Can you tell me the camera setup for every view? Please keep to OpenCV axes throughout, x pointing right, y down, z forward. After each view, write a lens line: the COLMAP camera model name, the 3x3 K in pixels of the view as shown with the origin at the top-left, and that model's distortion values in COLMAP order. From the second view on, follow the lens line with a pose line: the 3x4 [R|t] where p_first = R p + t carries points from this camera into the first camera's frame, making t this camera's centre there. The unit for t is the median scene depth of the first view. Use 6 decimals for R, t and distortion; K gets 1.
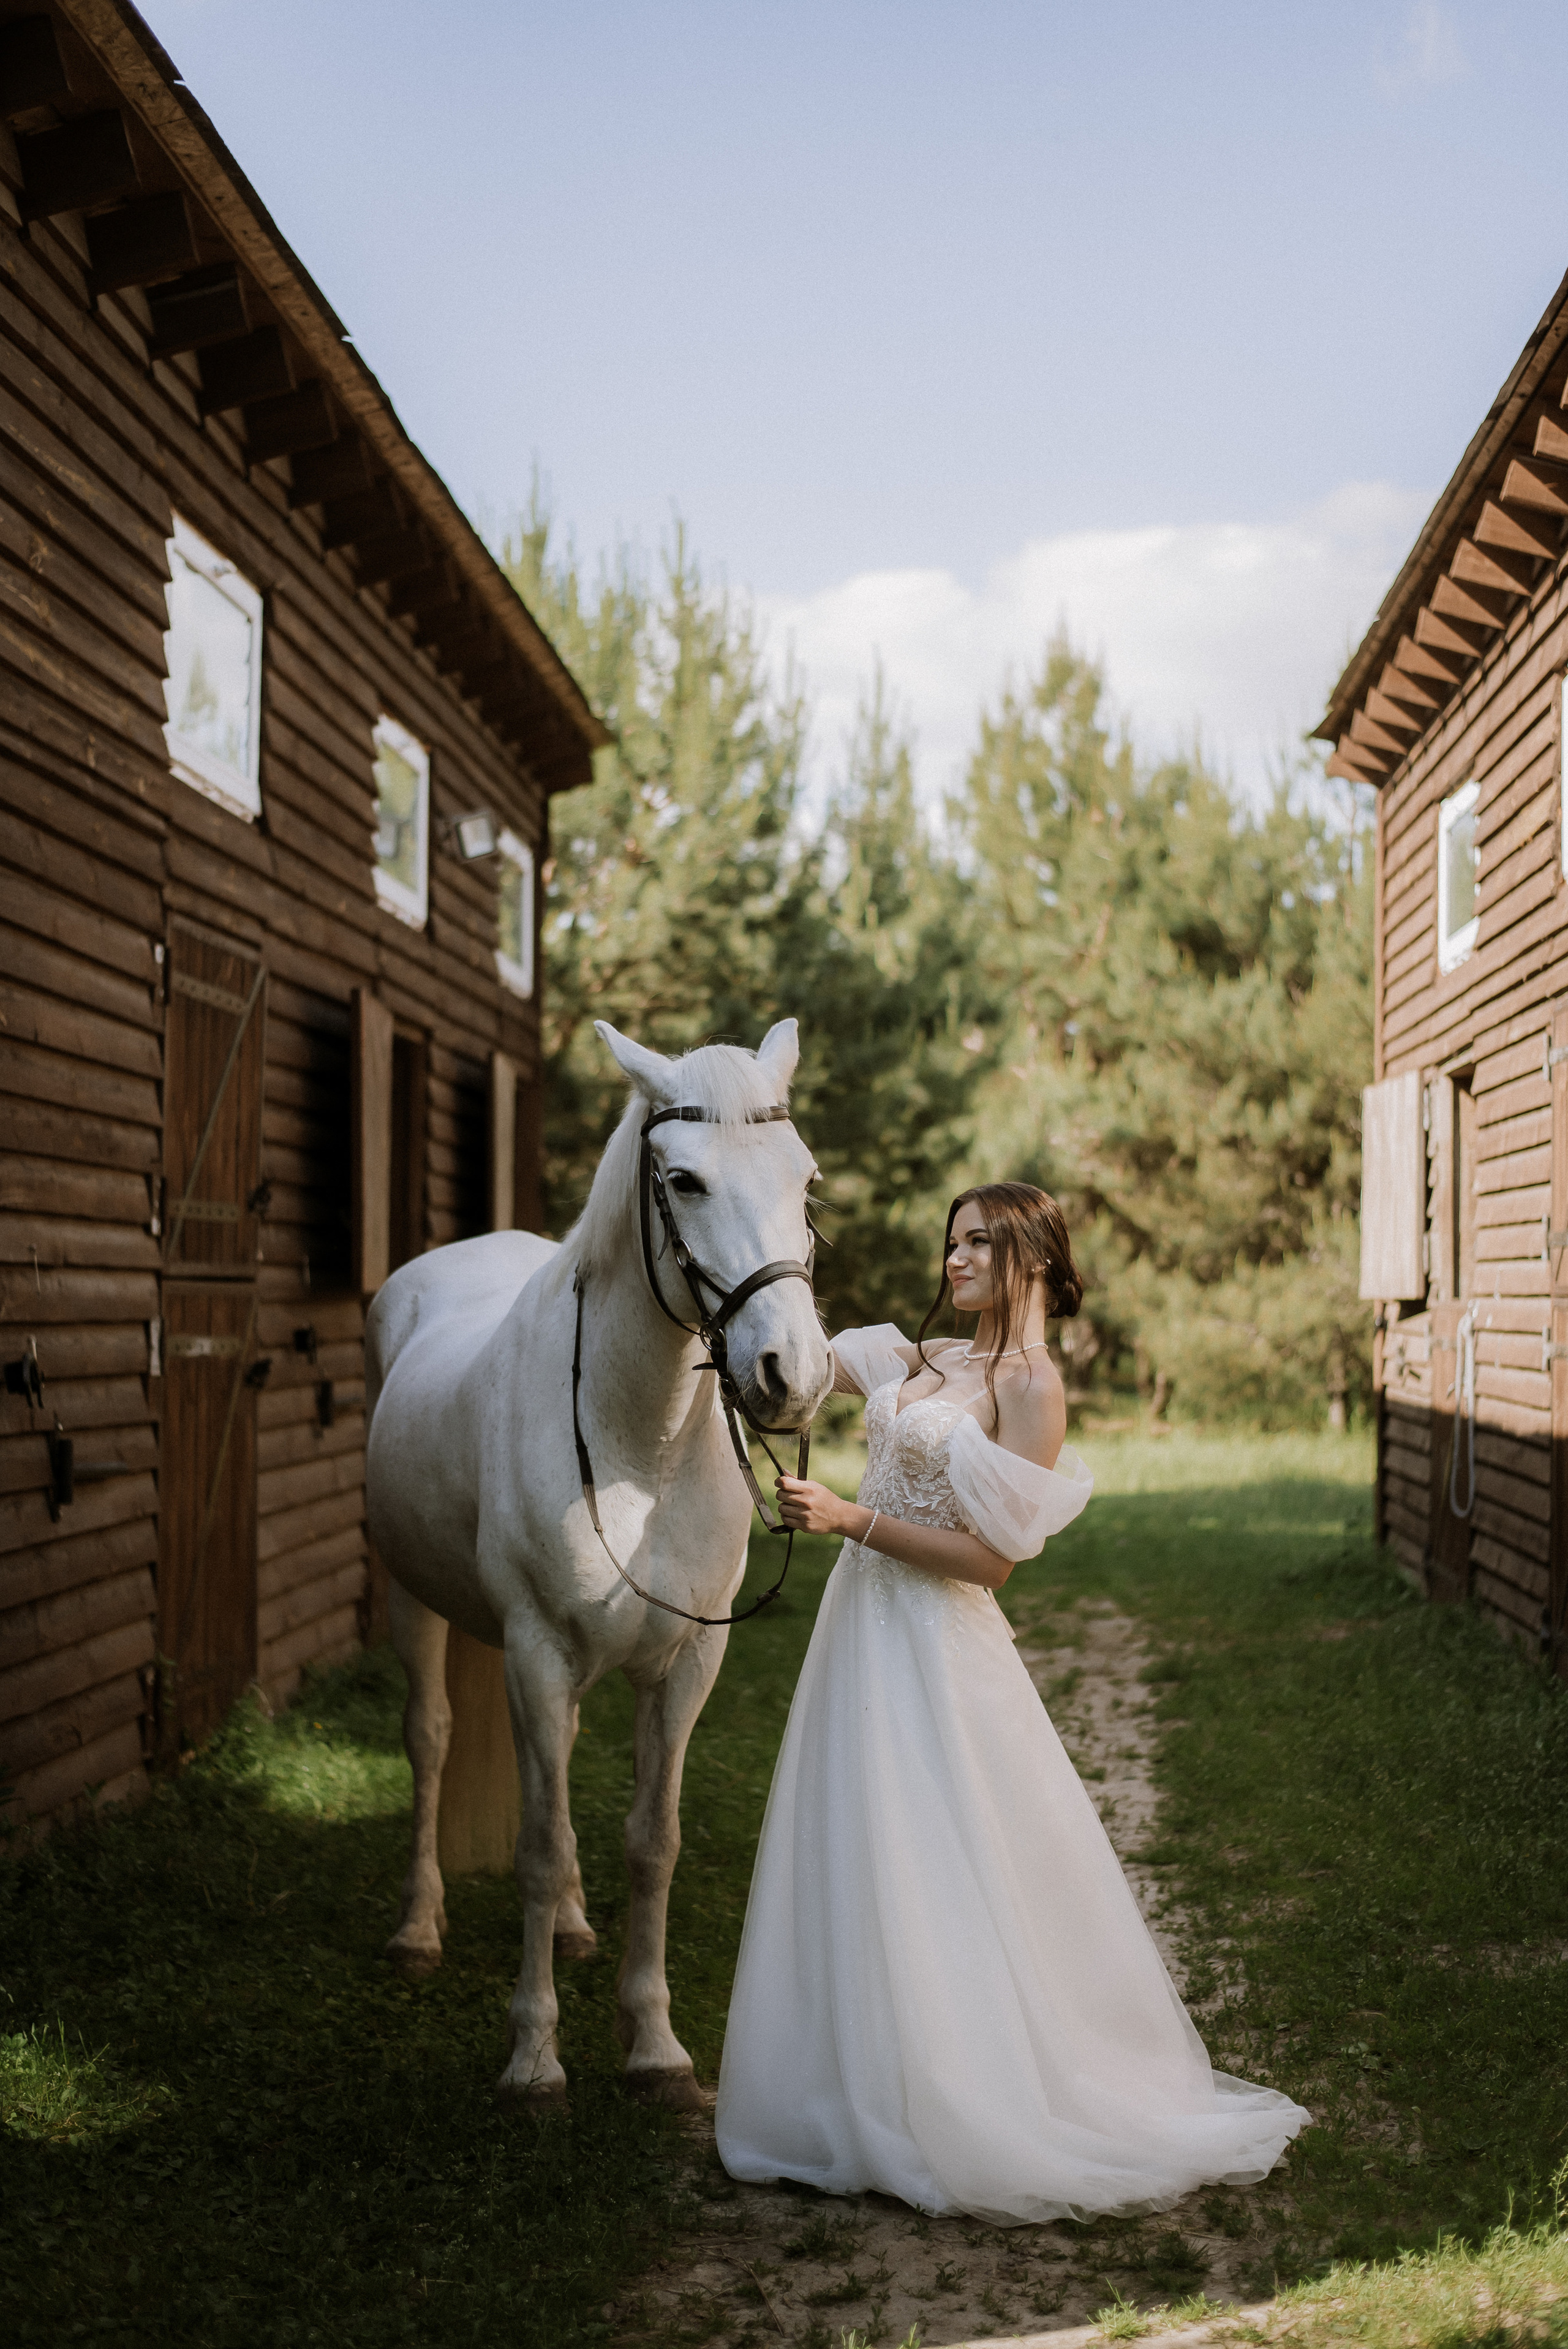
lens RADIAL K [[3431.7, 0, 781.9], [0, 3431.7, 1173.0], [0, 0, 1]] dist [-0.124045, 0.130607]
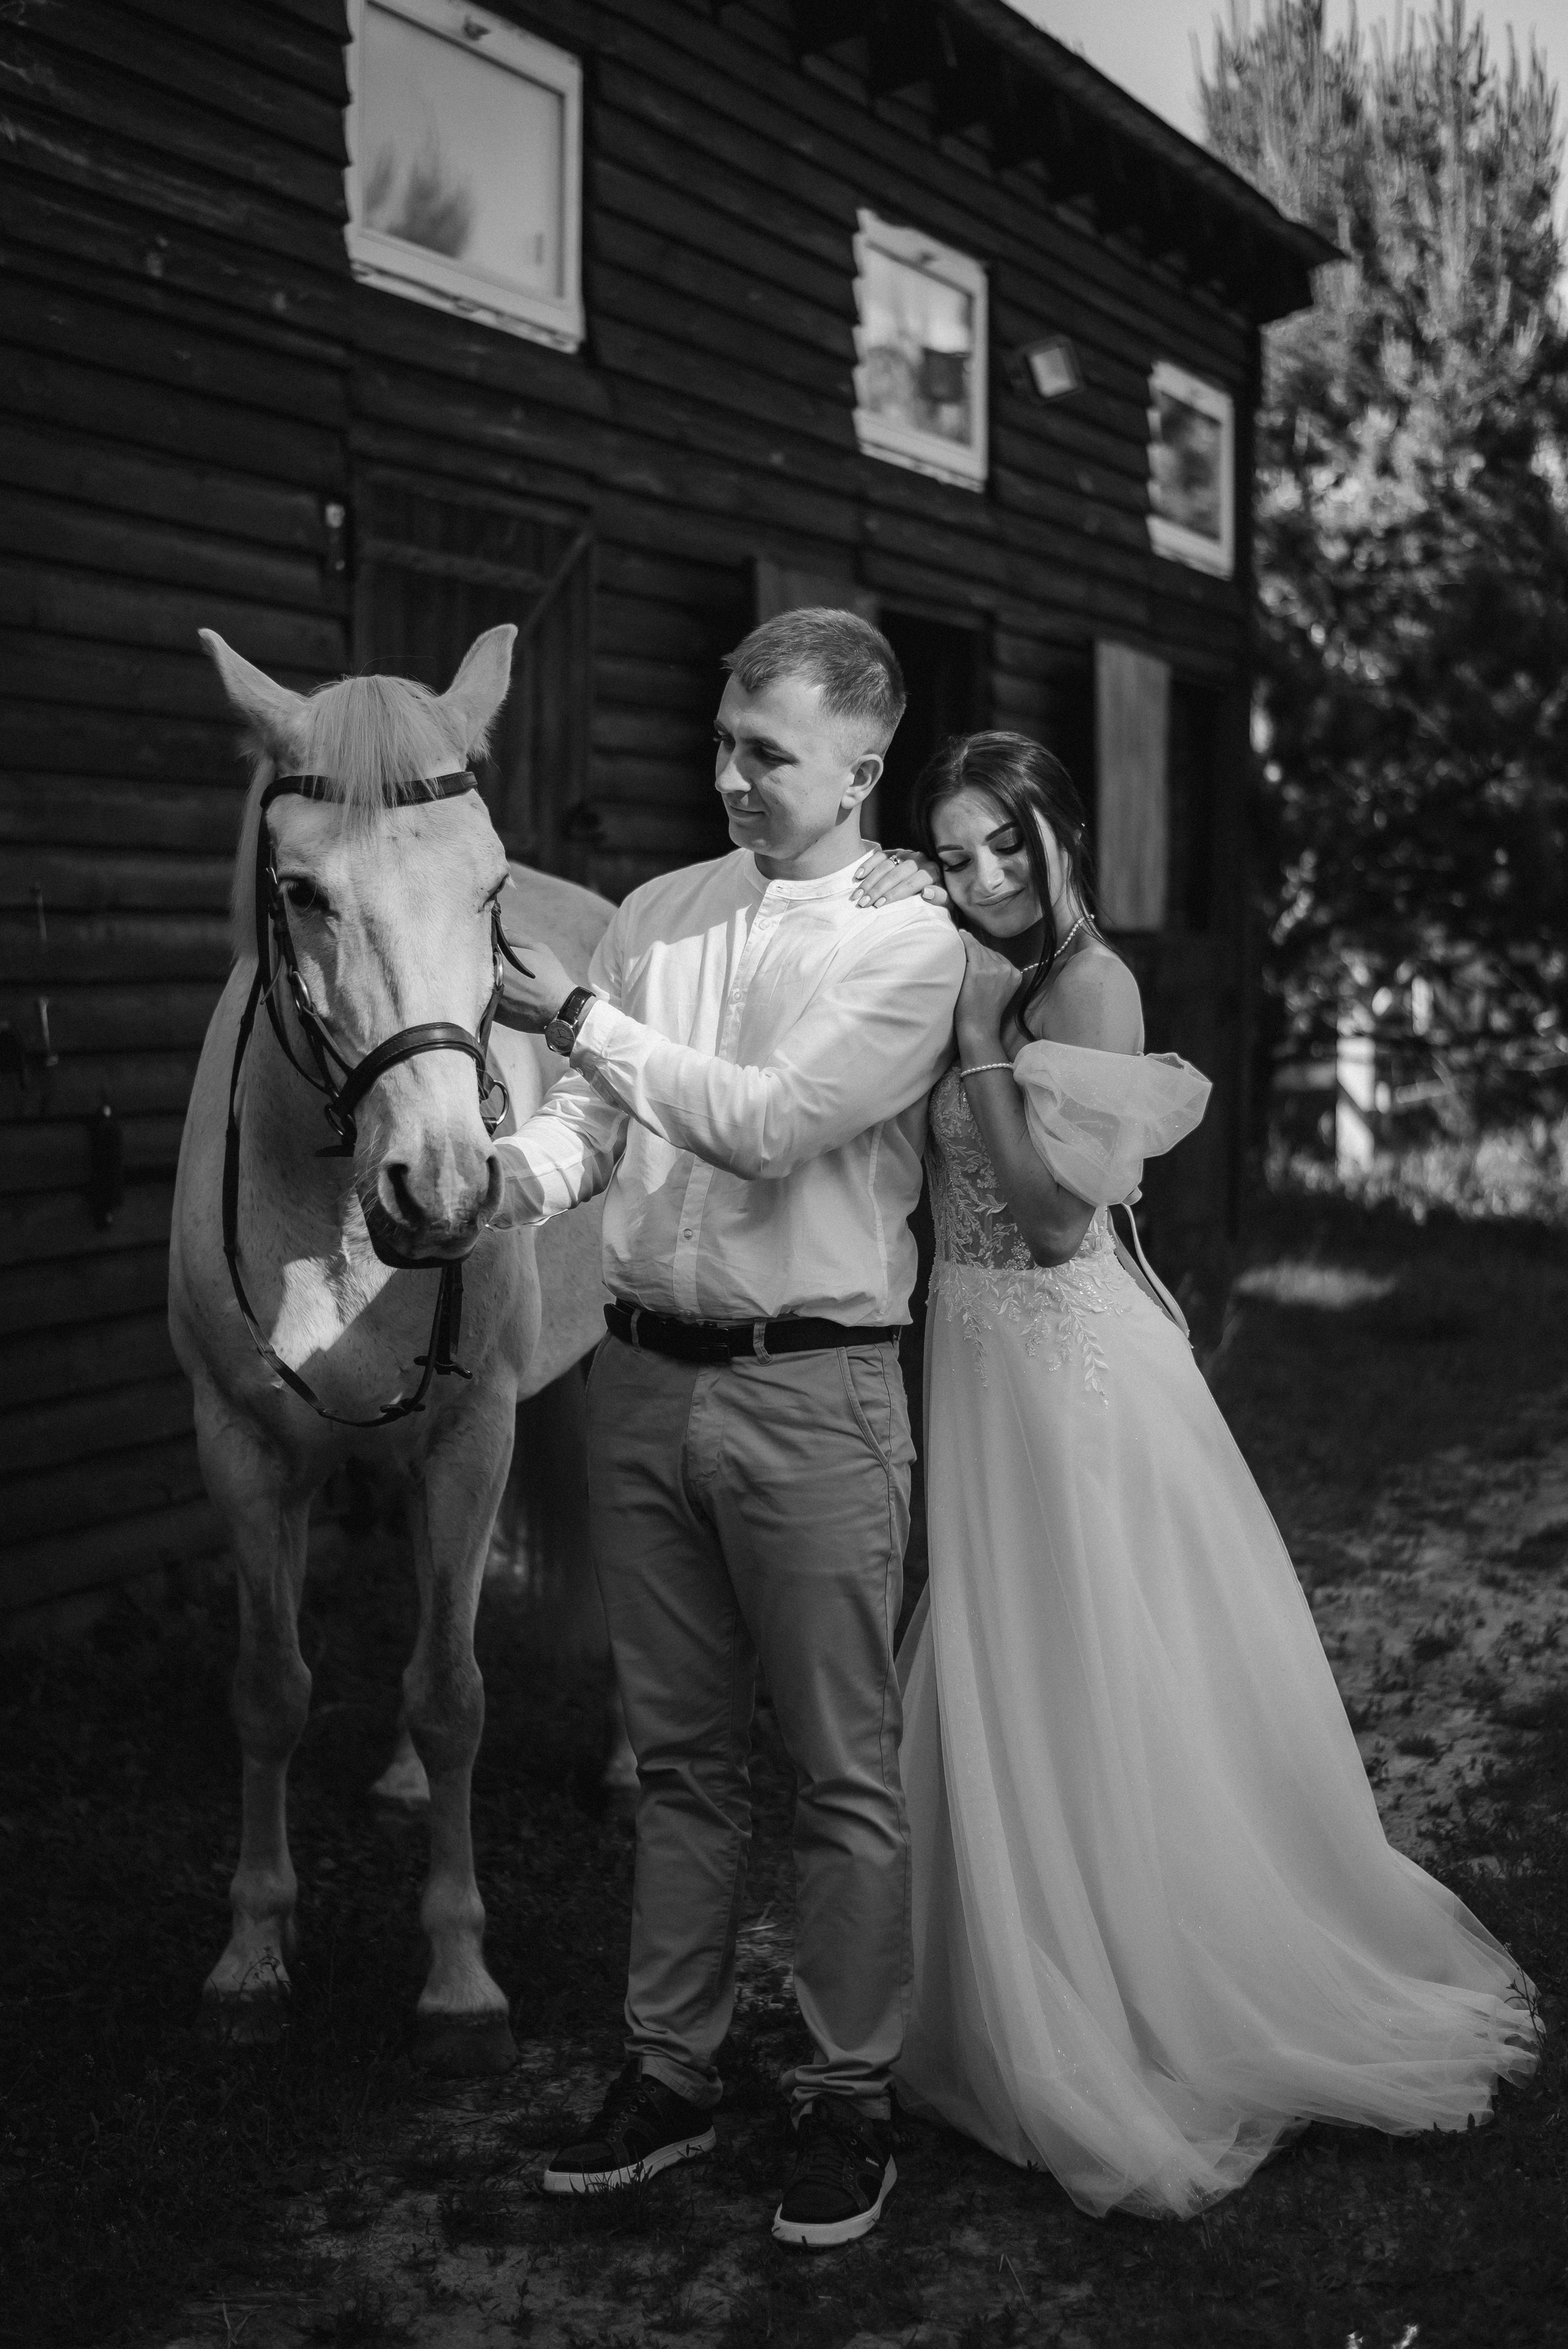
lens RADIAL K [[3753.5, 0, 782.0], [0, 3753.5, 1169.5], [0, 0, 1]] dist [-0.111577, 0.060007]
pose [[0.949666, 0.017176, -0.312794, 0.142491], [0.013655, 0.995277, 0.096108, 0.003900], [0.312967, -0.095542, 0.944946, 0.145909]]
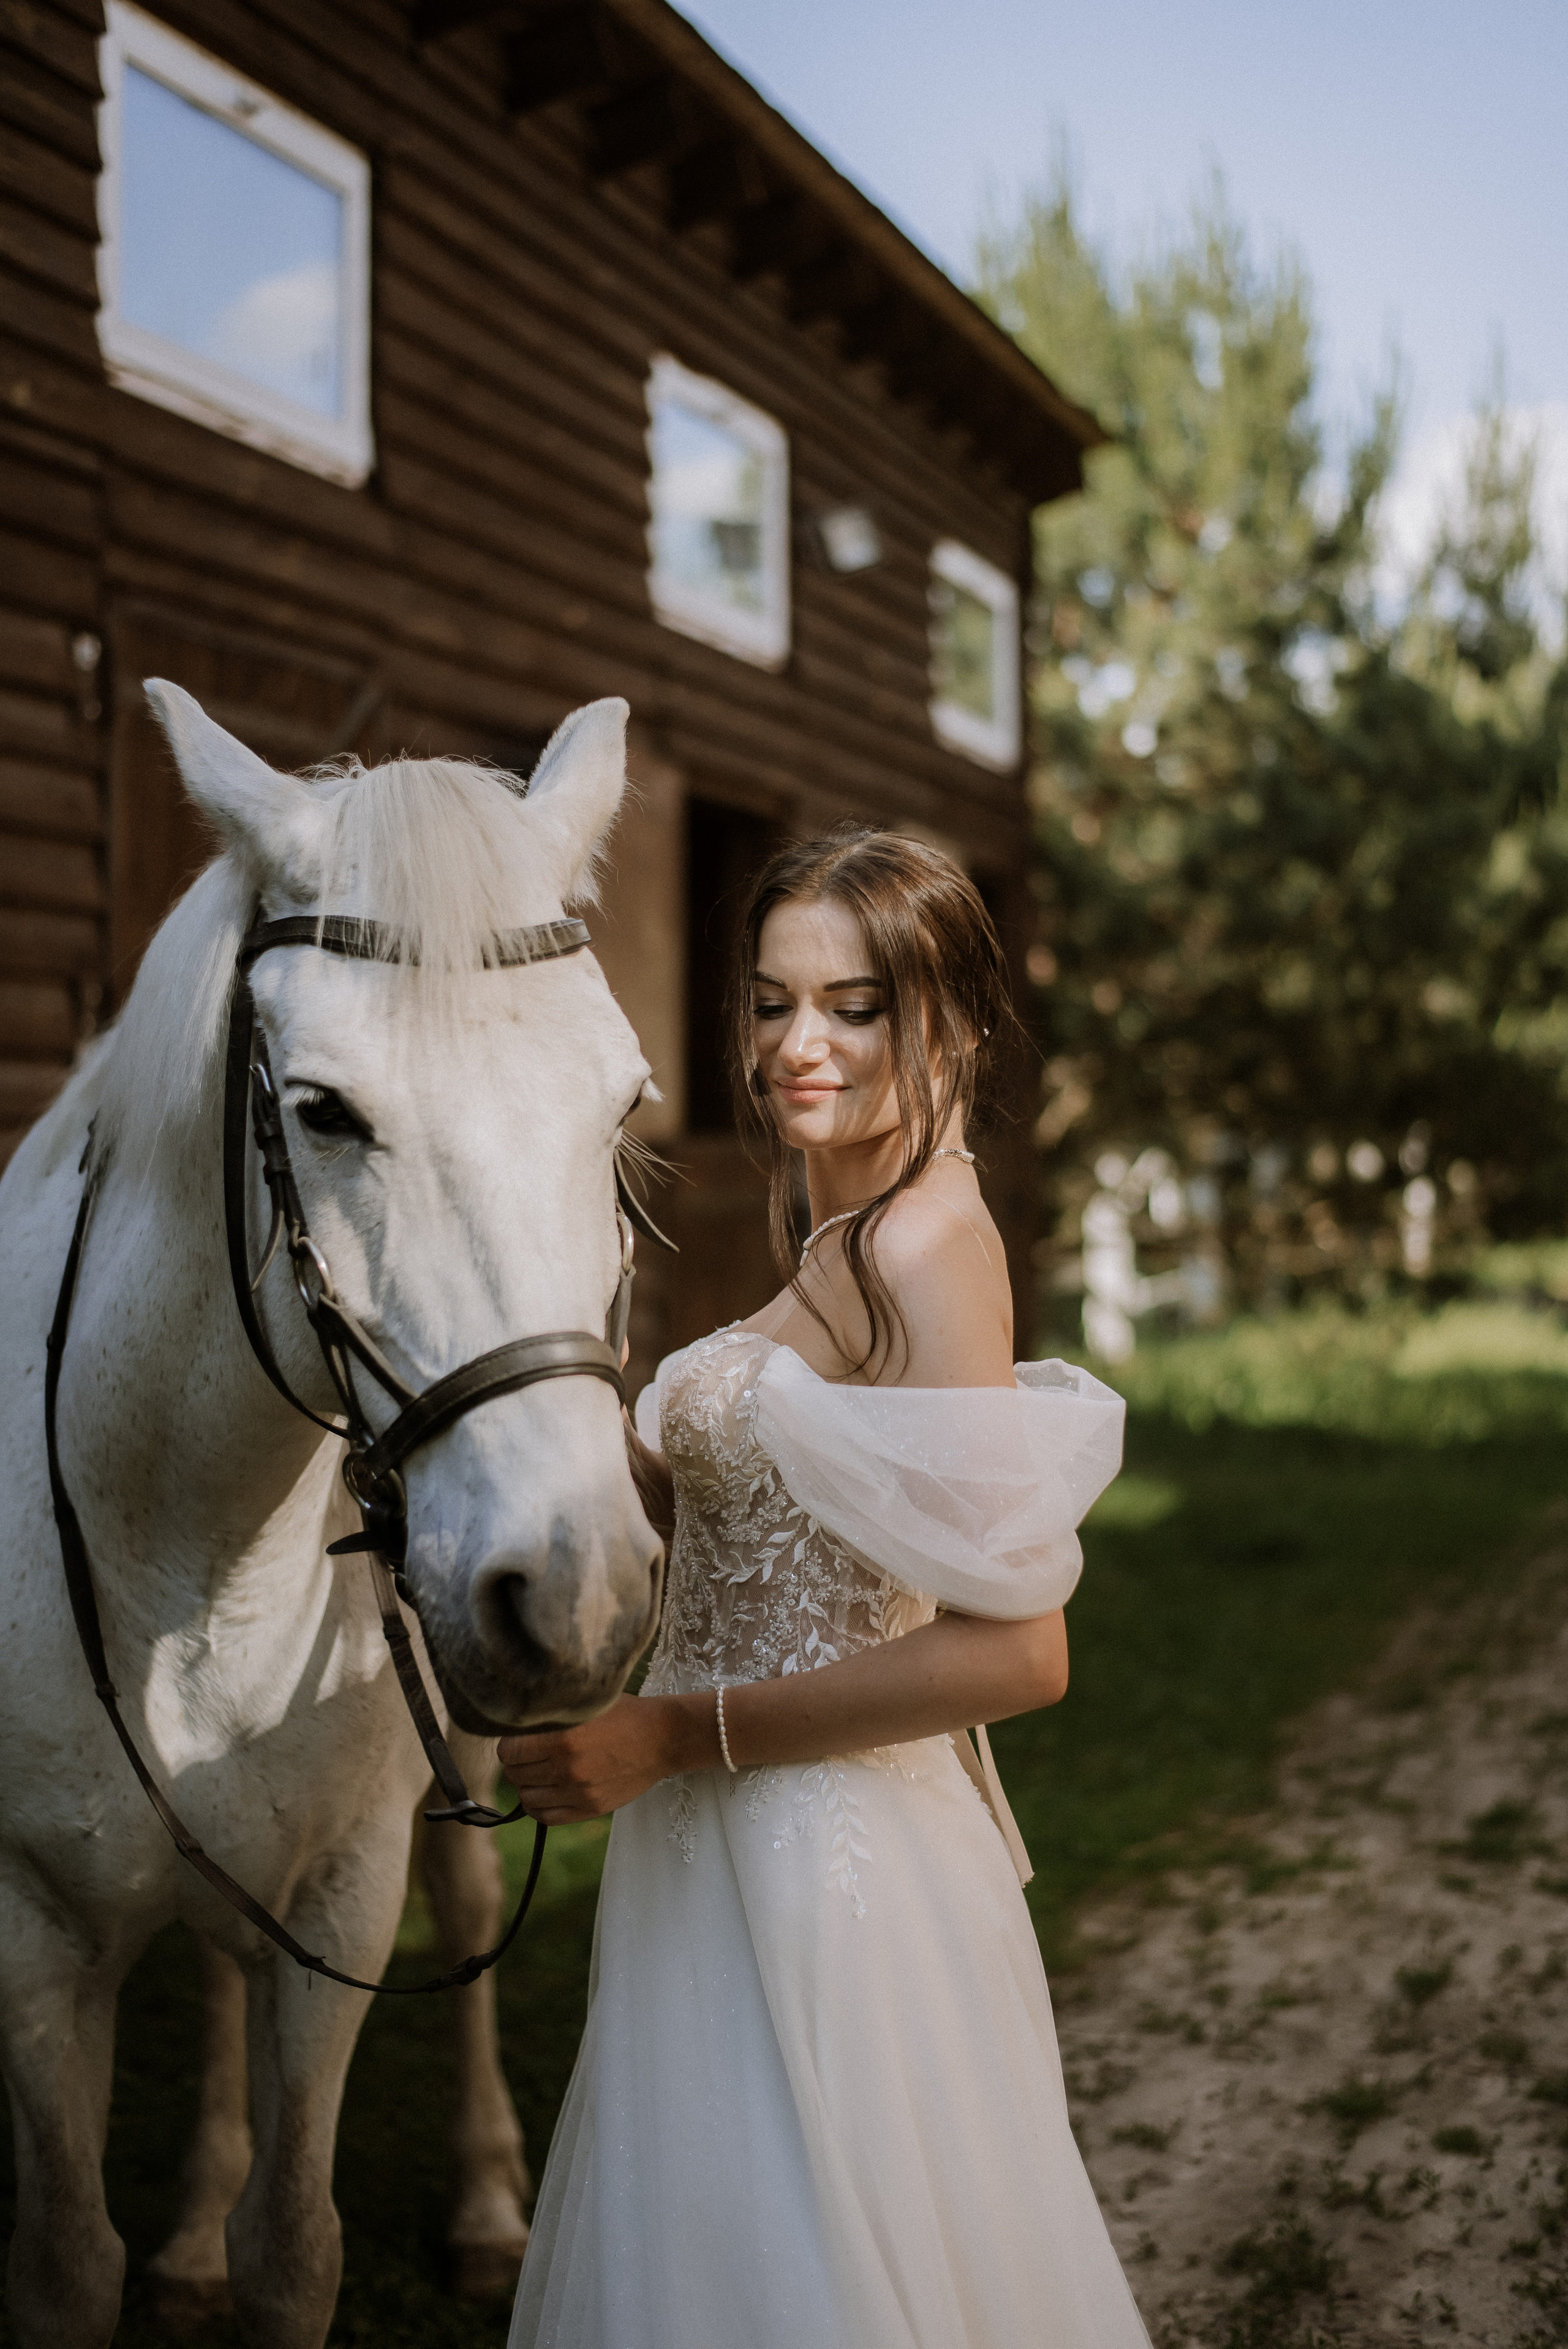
lens RADIAL K [[3431.7, 0, 781.9], [0, 3431.7, 1173.0], [0, 0, 1]] dist [-0.124045, 0.130607]
pose [[0.972794, -0.008806, -0.231505, 0.077899], [0.020036, 0.998731, 0.046200, 0.007395], [0.230804, -0.049581, 0.971736, 0.280080]]
